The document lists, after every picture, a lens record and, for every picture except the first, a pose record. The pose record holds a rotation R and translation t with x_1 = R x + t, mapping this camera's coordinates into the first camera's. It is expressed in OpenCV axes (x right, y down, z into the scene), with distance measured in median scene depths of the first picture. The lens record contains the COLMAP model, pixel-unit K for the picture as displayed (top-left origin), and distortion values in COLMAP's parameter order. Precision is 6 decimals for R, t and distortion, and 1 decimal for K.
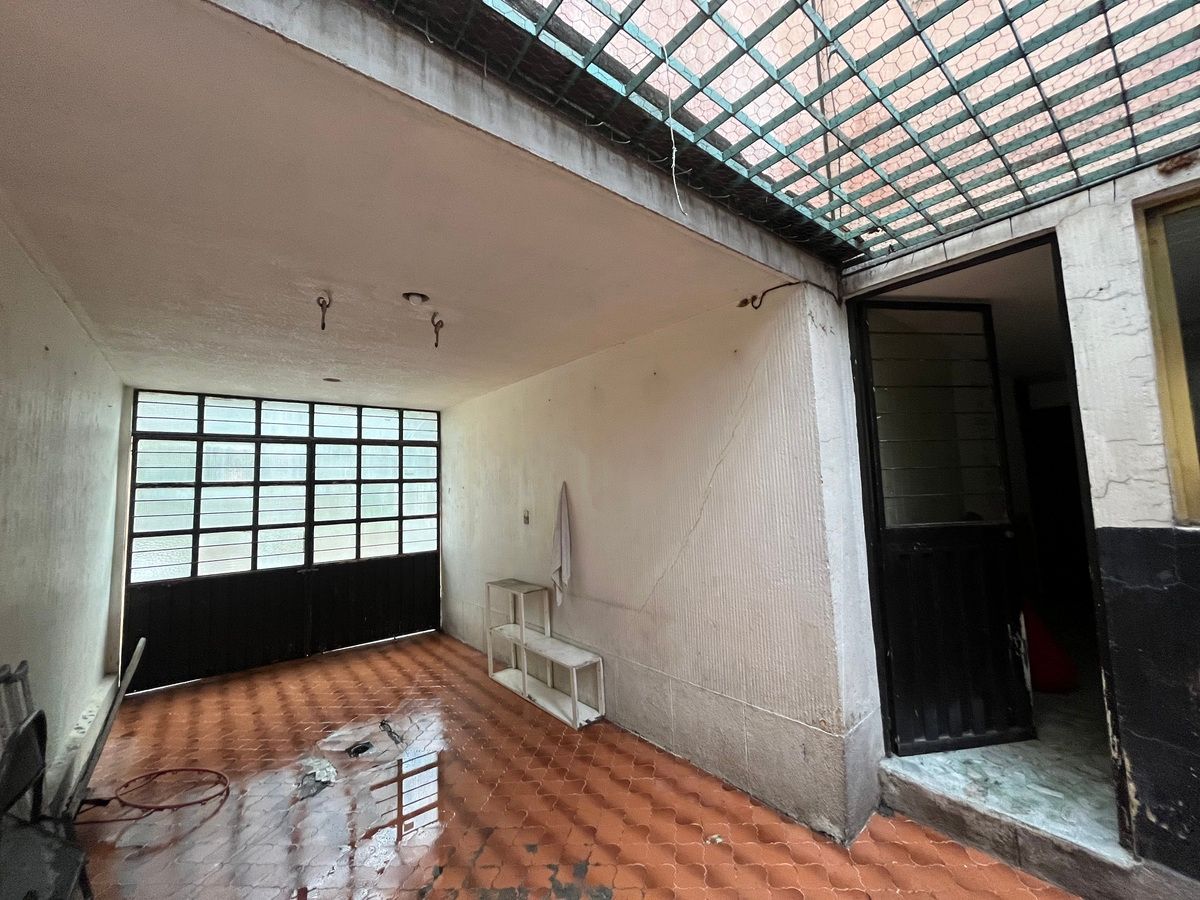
lens RADIAL K [[482.6, 0, 595.4], [0, 482.6, 446.1], [0, 0, 1]] dist [-0.001894, -0.000675]
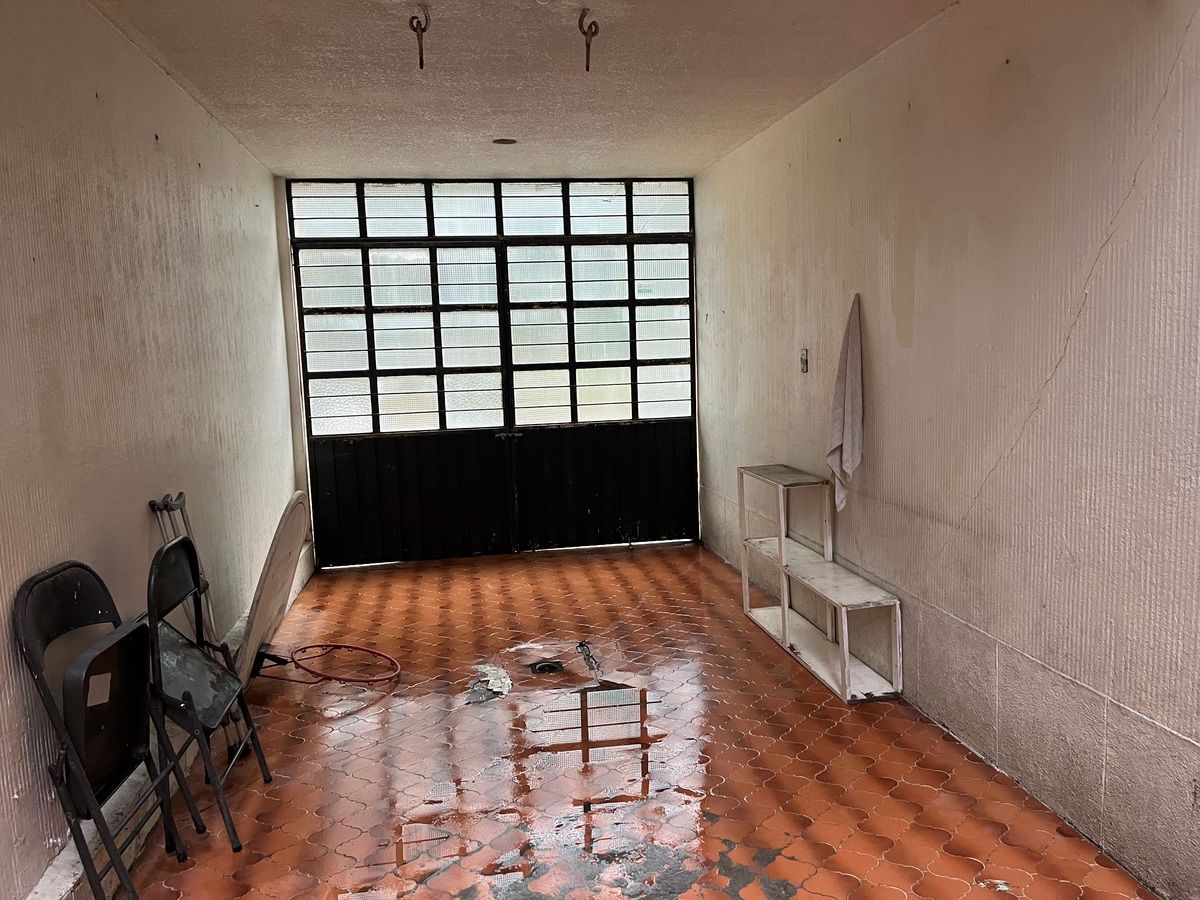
lens RADIAL K [[891.9, 0, 600.0], [0, 891.9, 450.0], [0, 0, 1]] dist [0.075153, -0.072158]
pose [[0.877687, 0.063072, -0.475067, 0.183472], [0.046878, 0.975248, 0.216086, 0.011855], [0.476937, -0.211926, 0.853006, -0.049681]]
